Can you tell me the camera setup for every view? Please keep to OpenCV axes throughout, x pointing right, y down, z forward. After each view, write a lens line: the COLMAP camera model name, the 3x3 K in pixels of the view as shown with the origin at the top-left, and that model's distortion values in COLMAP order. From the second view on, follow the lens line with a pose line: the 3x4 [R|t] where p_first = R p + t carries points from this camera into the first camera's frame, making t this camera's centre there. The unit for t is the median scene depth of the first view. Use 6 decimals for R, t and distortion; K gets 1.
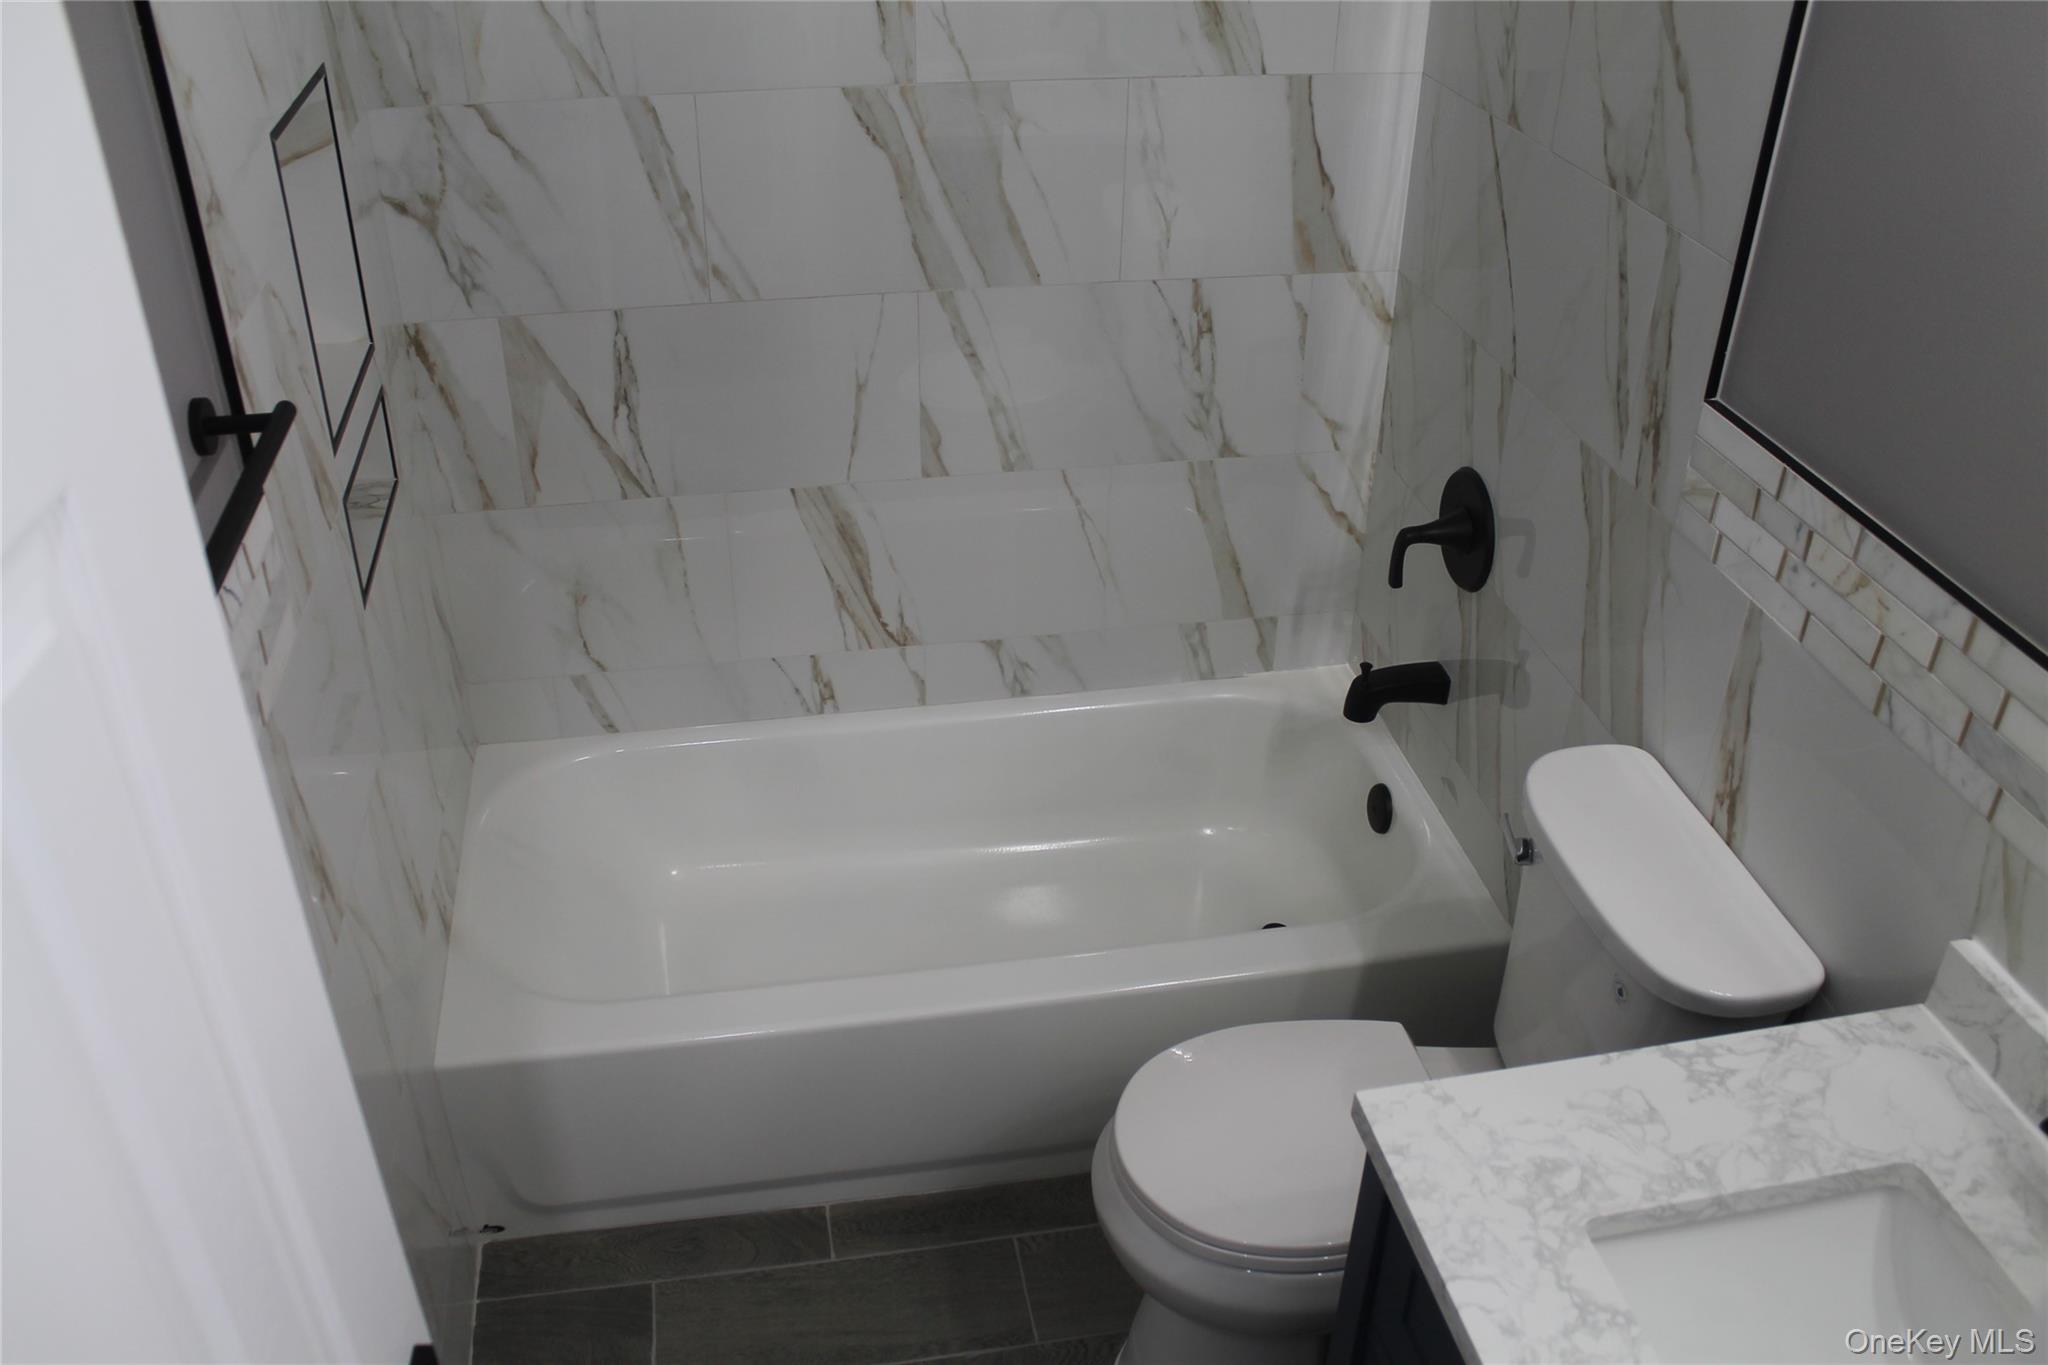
lens RADIAL K [[1774.3, 0, 1018.9], [0, 1774.3, 708.5], [0, 0, 1]] dist [-0.161076, 0.174895]
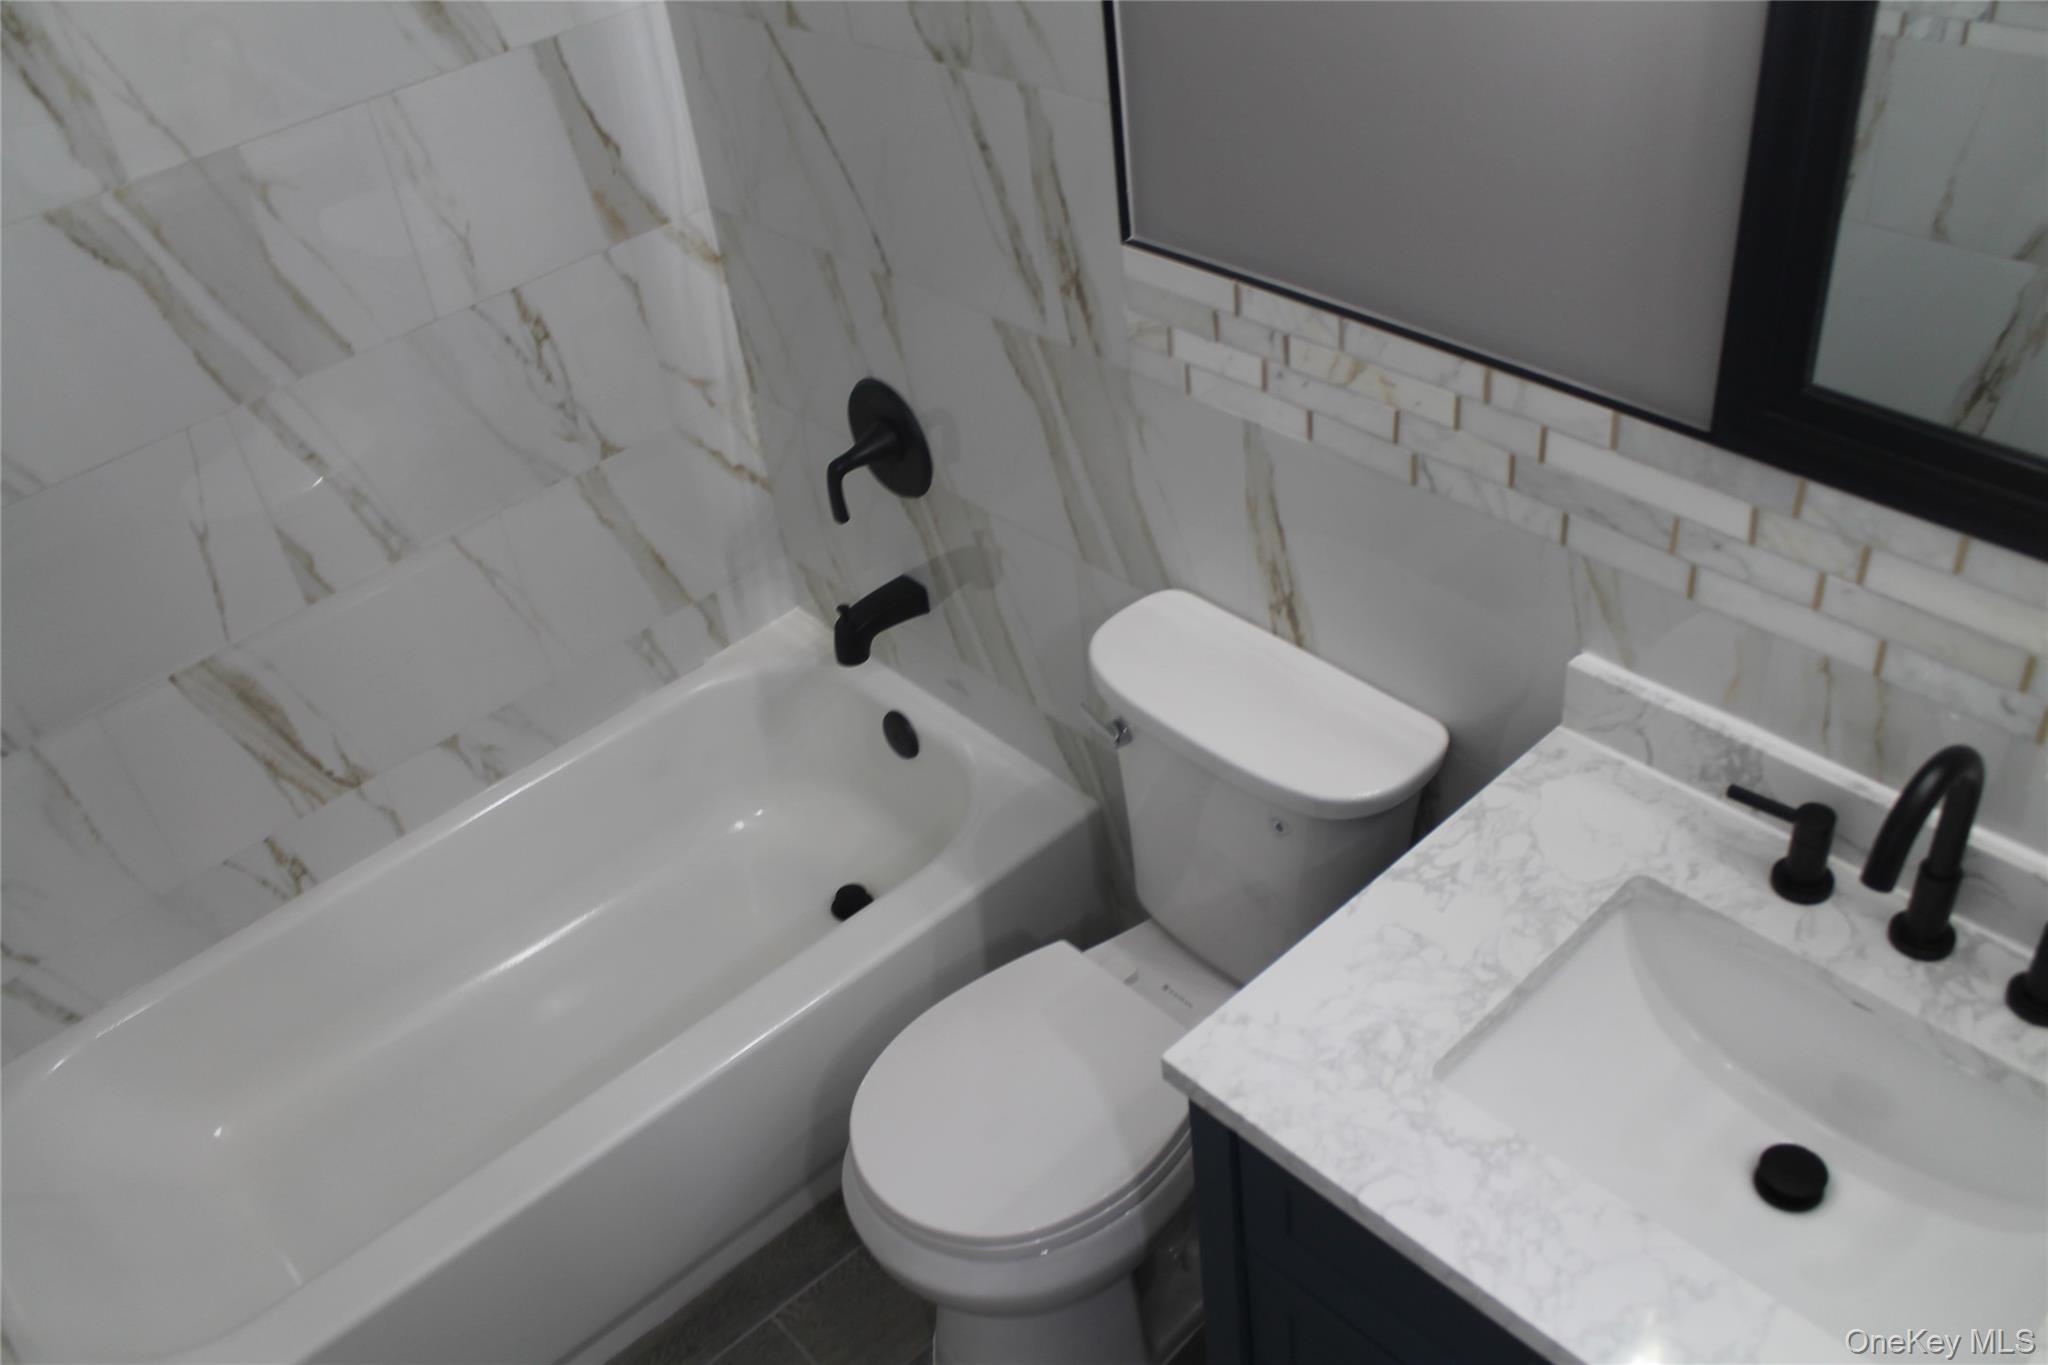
lens RADIAL K [[1774.3, 0, 1018.9], [0, 1774.3, 708.5], [0, 0, 1]] dist [-0.161076, 0.174895]
pose [[0.848249, -0.403611, 0.342887, -0.094641], [0.381964, 0.914730, 0.131805, -0.083017], [-0.366847, 0.019167, 0.930084, 0.091318]]
